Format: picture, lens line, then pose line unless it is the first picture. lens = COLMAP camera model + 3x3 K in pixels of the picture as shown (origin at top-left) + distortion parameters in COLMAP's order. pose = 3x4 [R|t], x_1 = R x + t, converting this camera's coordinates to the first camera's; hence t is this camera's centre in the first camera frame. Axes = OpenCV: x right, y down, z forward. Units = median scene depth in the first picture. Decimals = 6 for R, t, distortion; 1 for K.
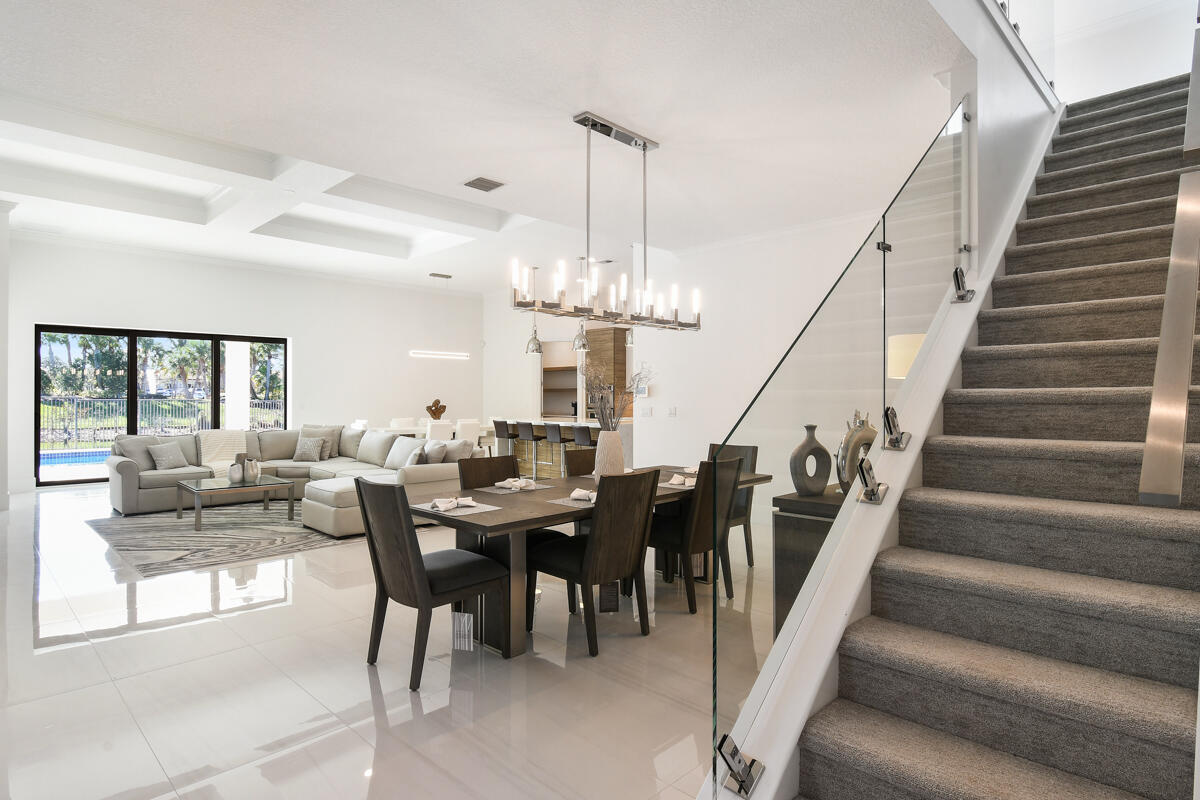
lens RADIAL K [[643.9, 0, 601.2], [0, 643.9, 390.8], [0, 0, 1]] dist [-0.002739, -0.001612]
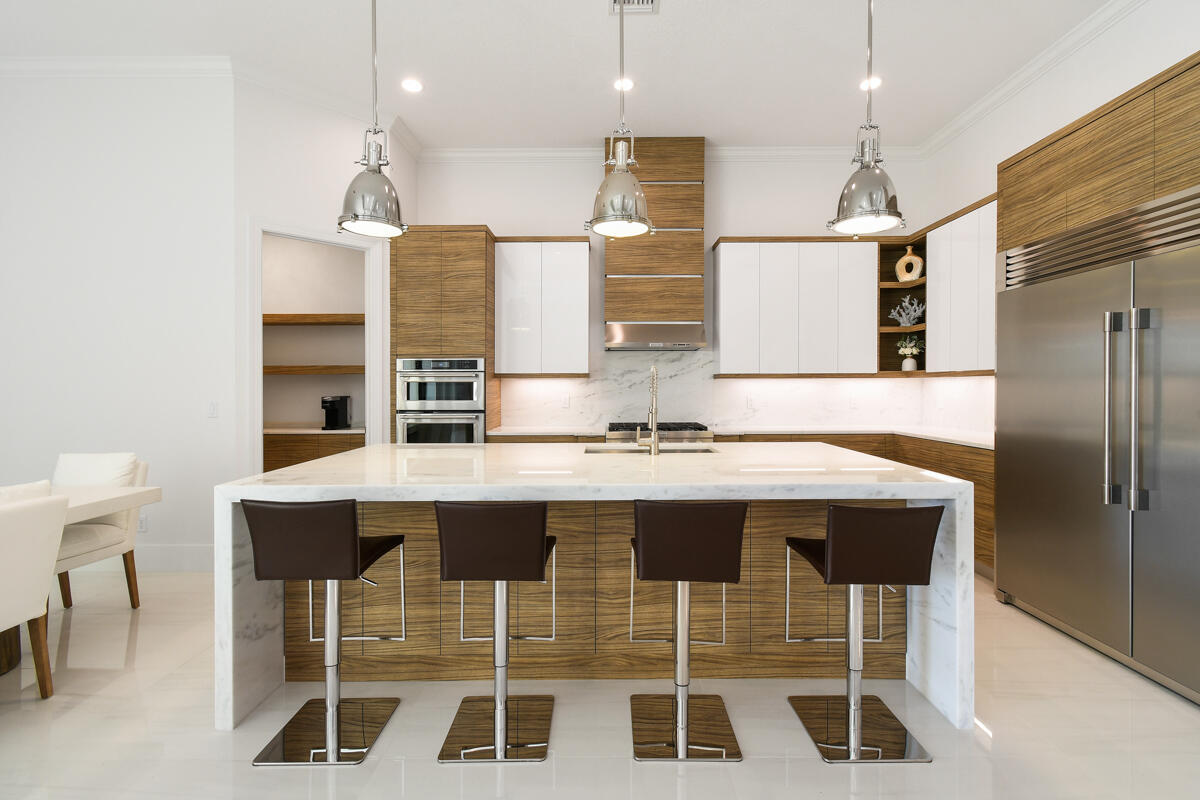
lens RADIAL K [[524.5, 0, 603.8], [0, 524.5, 382.6], [0, 0, 1]] dist [0.004331, 0.000072]
pose [[0.708420, -0.001442, 0.705789, -0.214624], [-0.003505, 0.999978, 0.005562, 0.006401], [-0.705782, -0.006414, 0.708400, 0.847865]]
